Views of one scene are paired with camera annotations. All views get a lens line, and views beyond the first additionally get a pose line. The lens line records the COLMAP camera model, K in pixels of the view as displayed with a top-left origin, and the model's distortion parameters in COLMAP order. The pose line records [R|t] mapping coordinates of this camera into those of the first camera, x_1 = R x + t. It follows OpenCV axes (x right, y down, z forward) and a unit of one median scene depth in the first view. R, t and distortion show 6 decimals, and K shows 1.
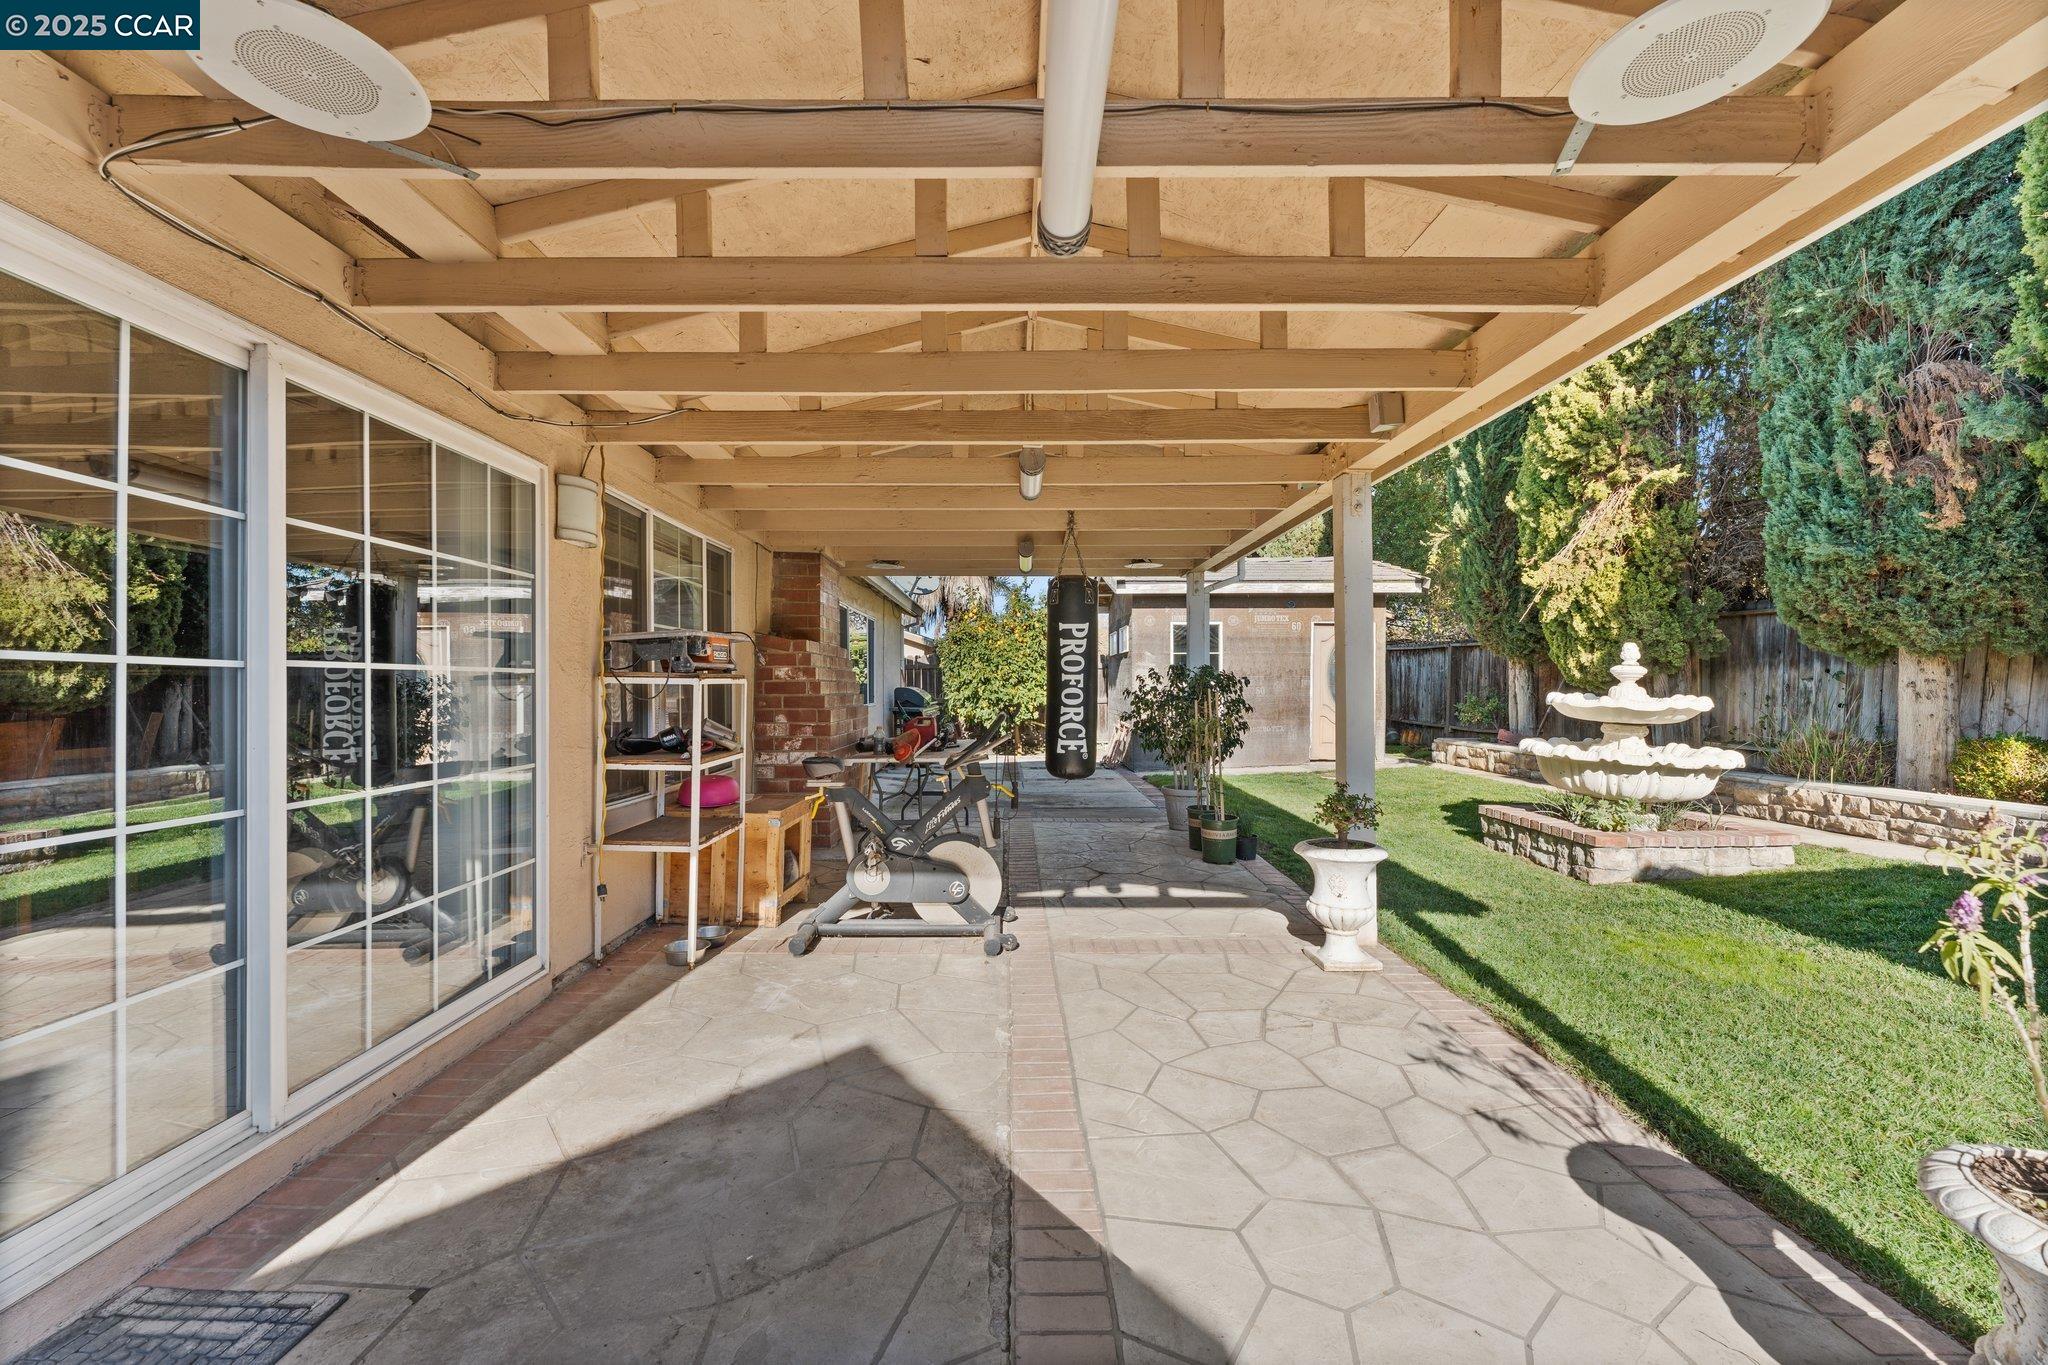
lens RADIAL K [[815.7, 0, 1015.7], [0, 815.7, 680.6], [0, 0, 1]] dist [-0.000546, 0.000261]
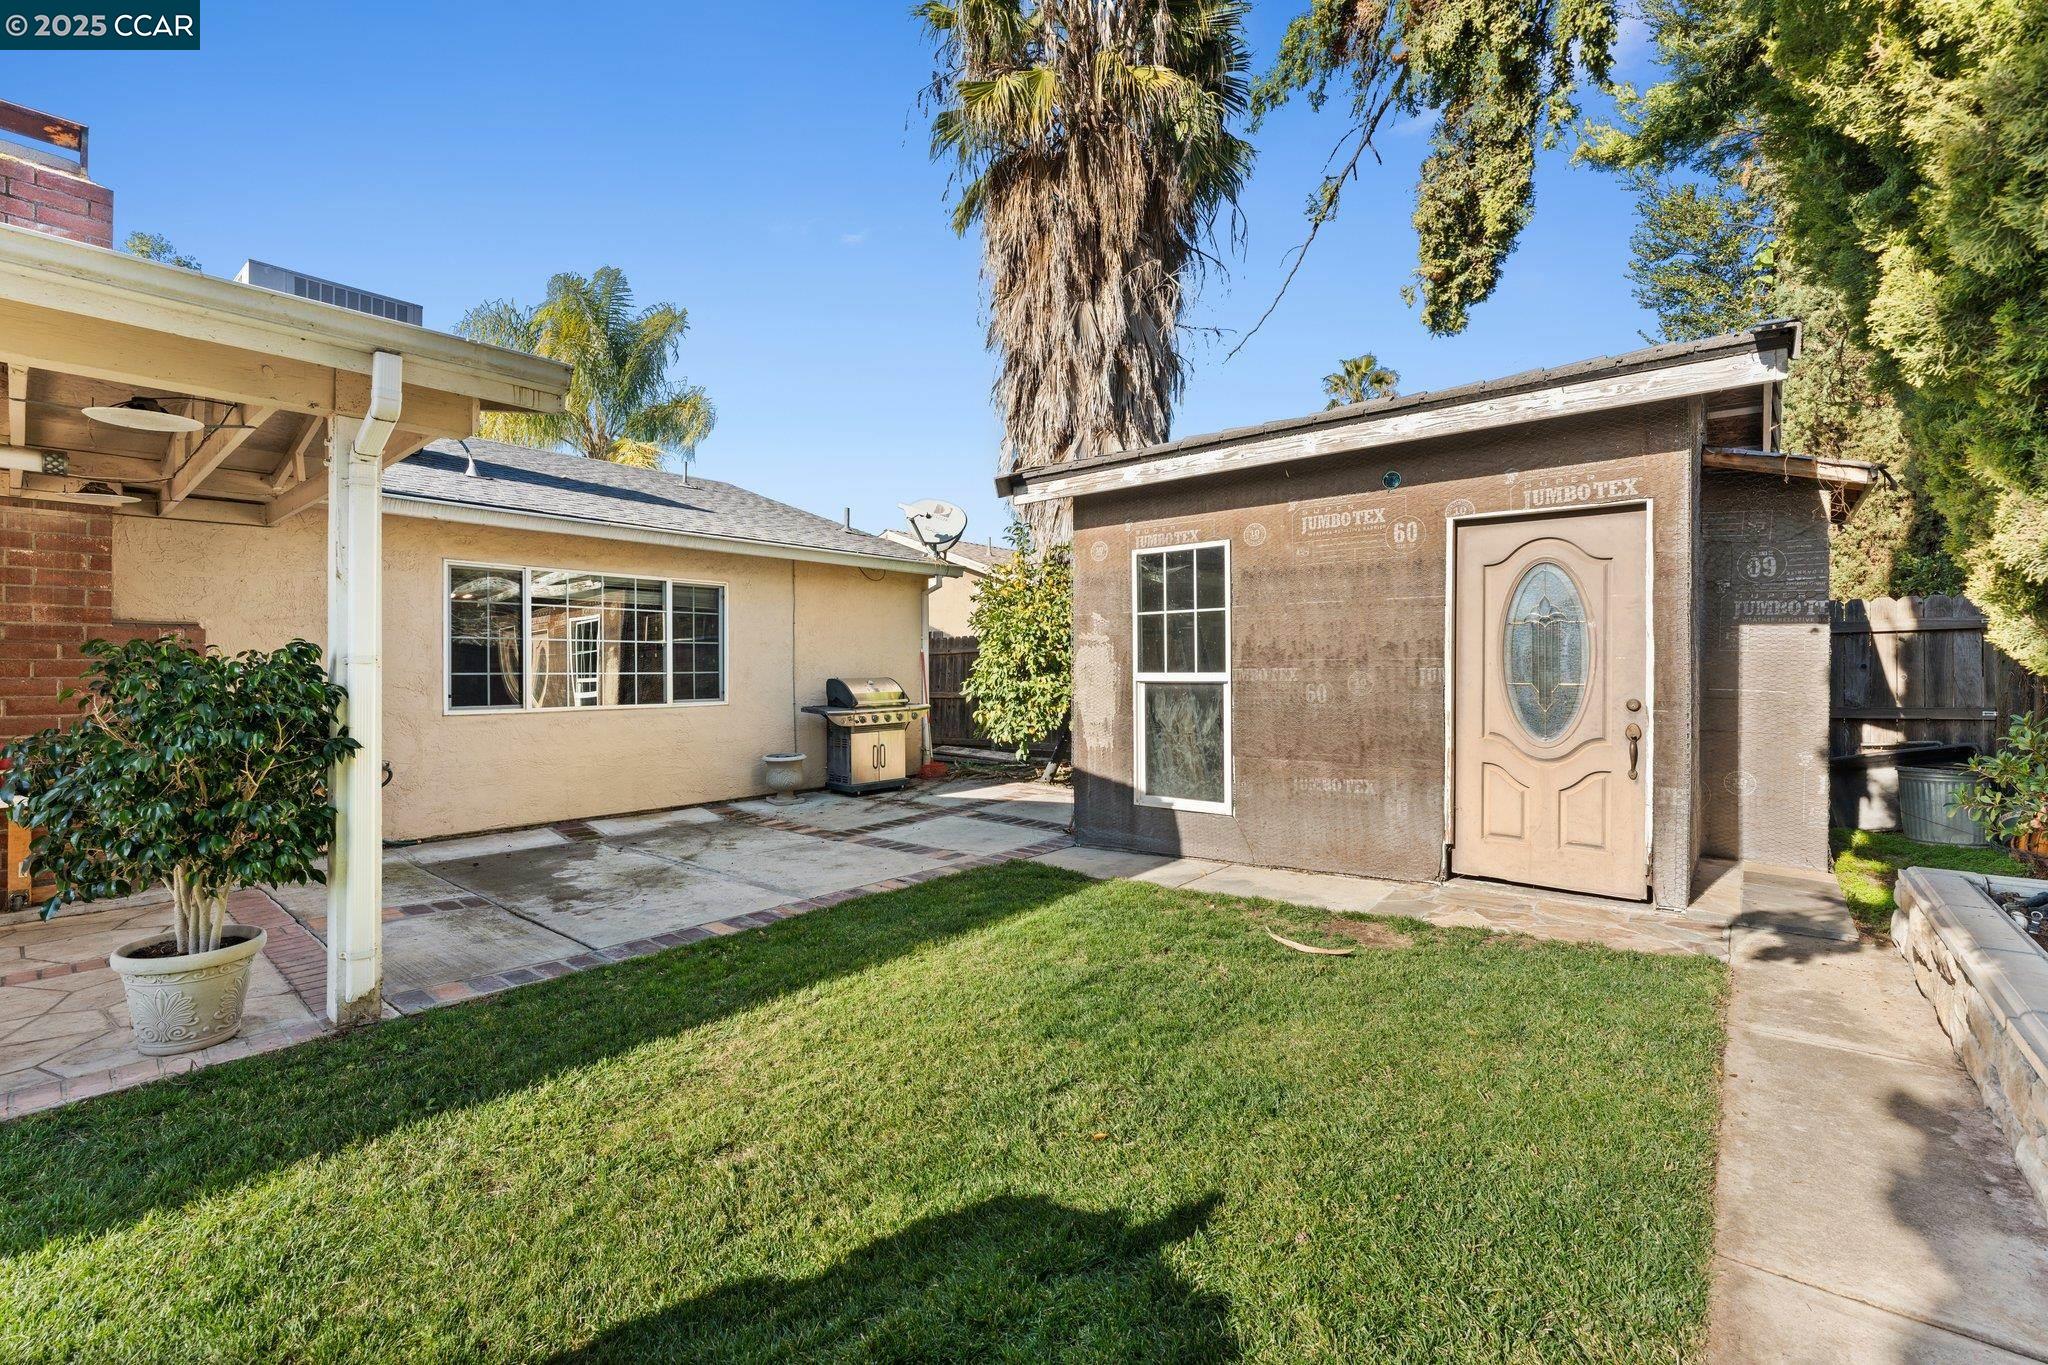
lens RADIAL K [[871.9, 0, 1016.3], [0, 871.9, 661.5], [0, 0, 1]] dist [-0.003424, -0.000005]
pose [[0.754689, -0.005157, -0.656062, 0.979691], [0.004598, 0.999986, -0.002570, -0.007983], [0.656067, -0.001077, 0.754702, 1.137204]]
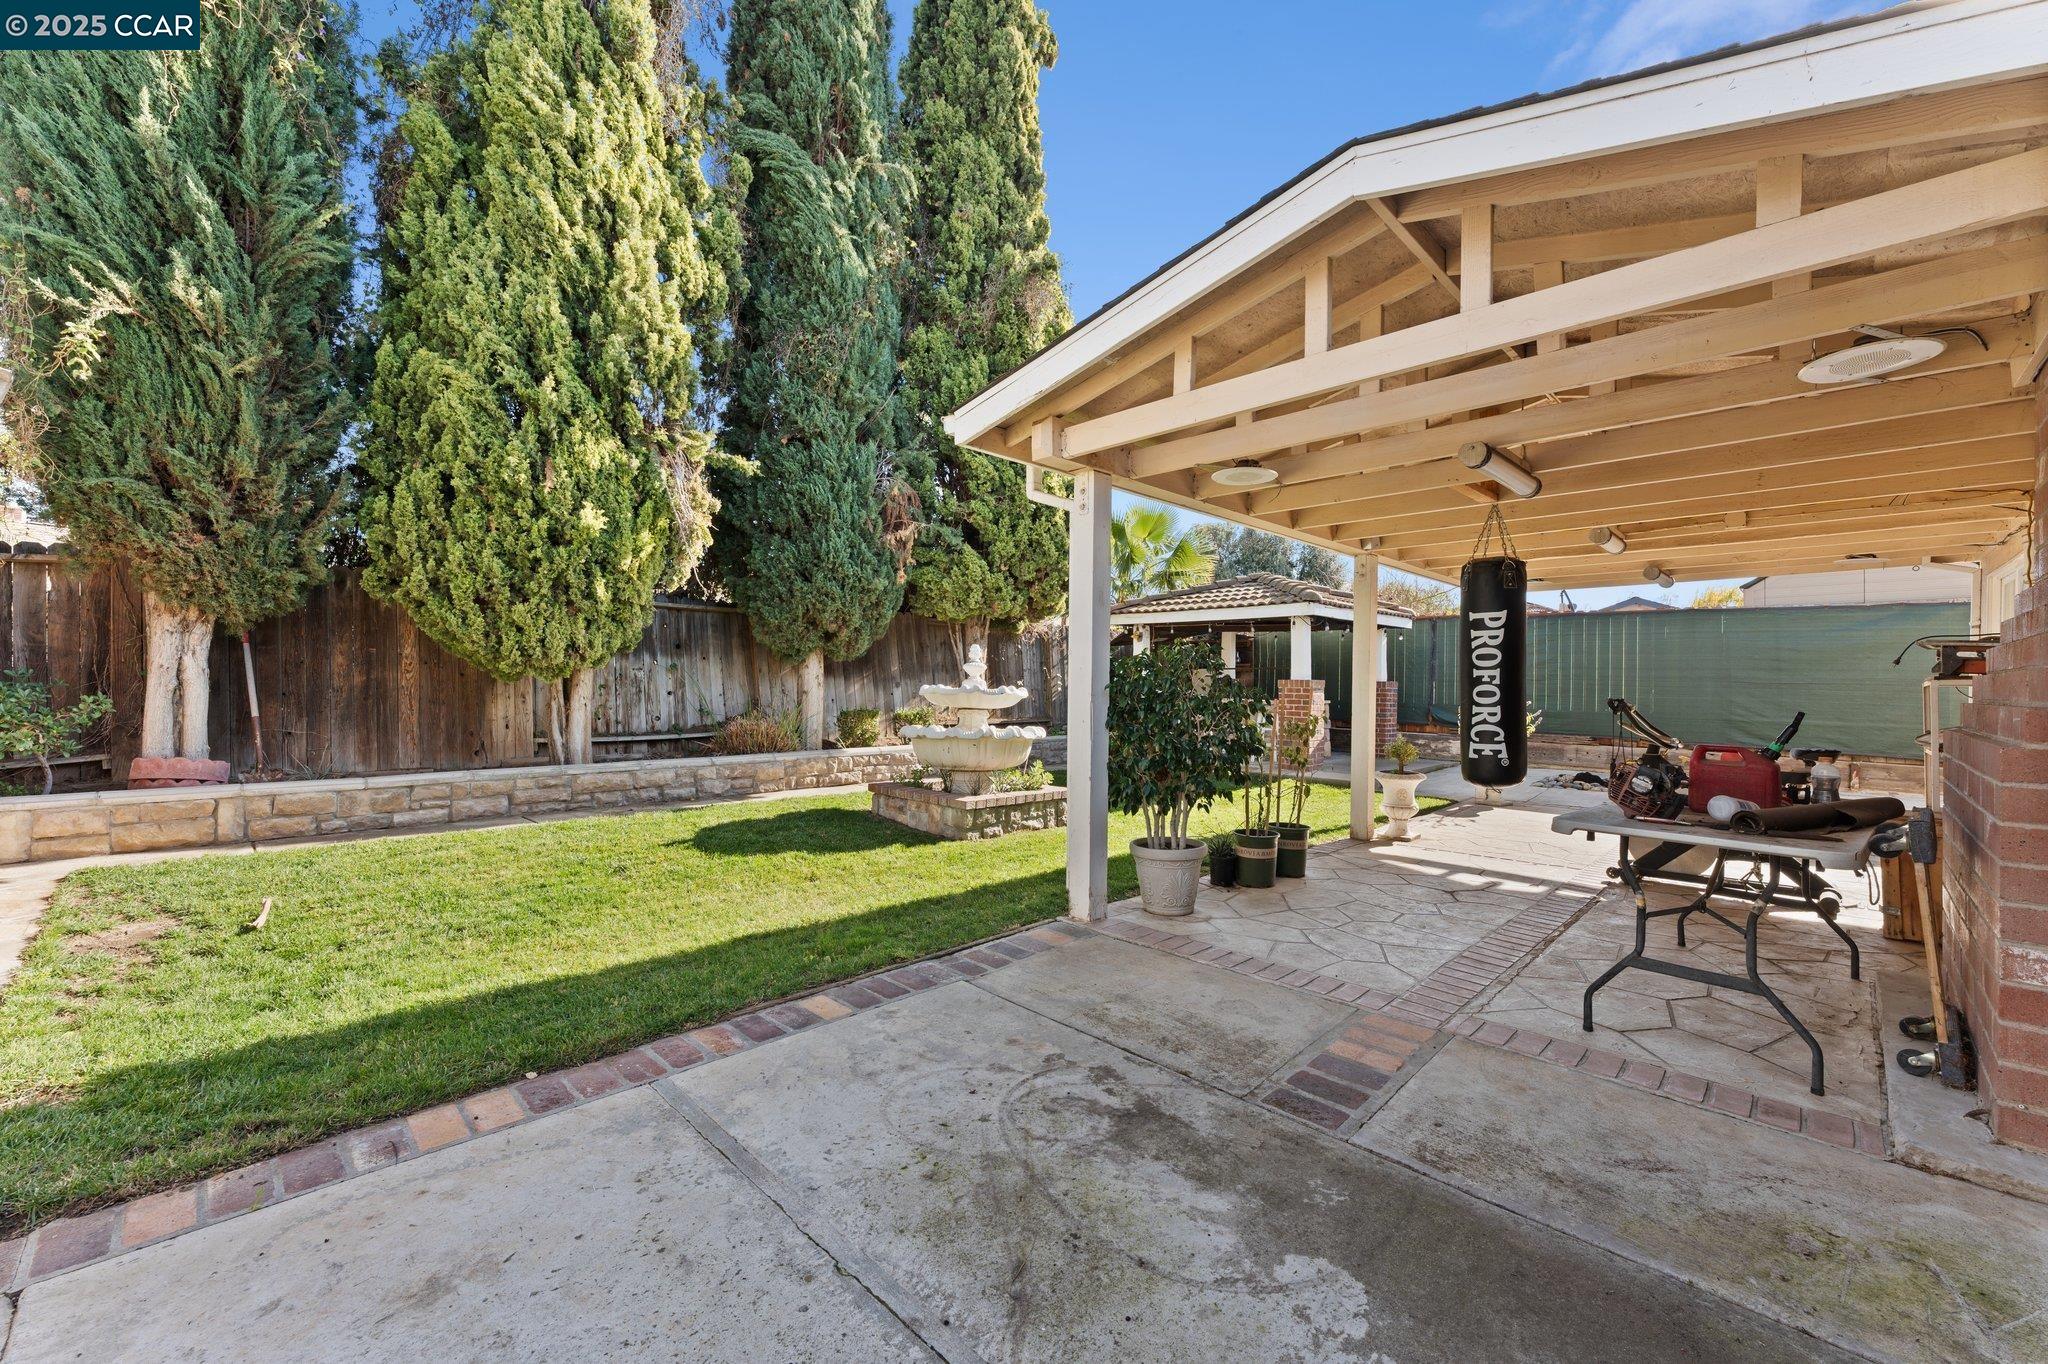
lens RADIAL K [[814.6, 0, 1032.8], [0, 814.6, 710.6], [0, 0, 1]] dist [0.003176, 0.000592]
pose [[-0.708485, -0.026499, 0.705228, -0.171513], [-0.014043, 0.999626, 0.023454, 0.022026], [-0.705586, 0.006713, -0.708593, 1.814736]]
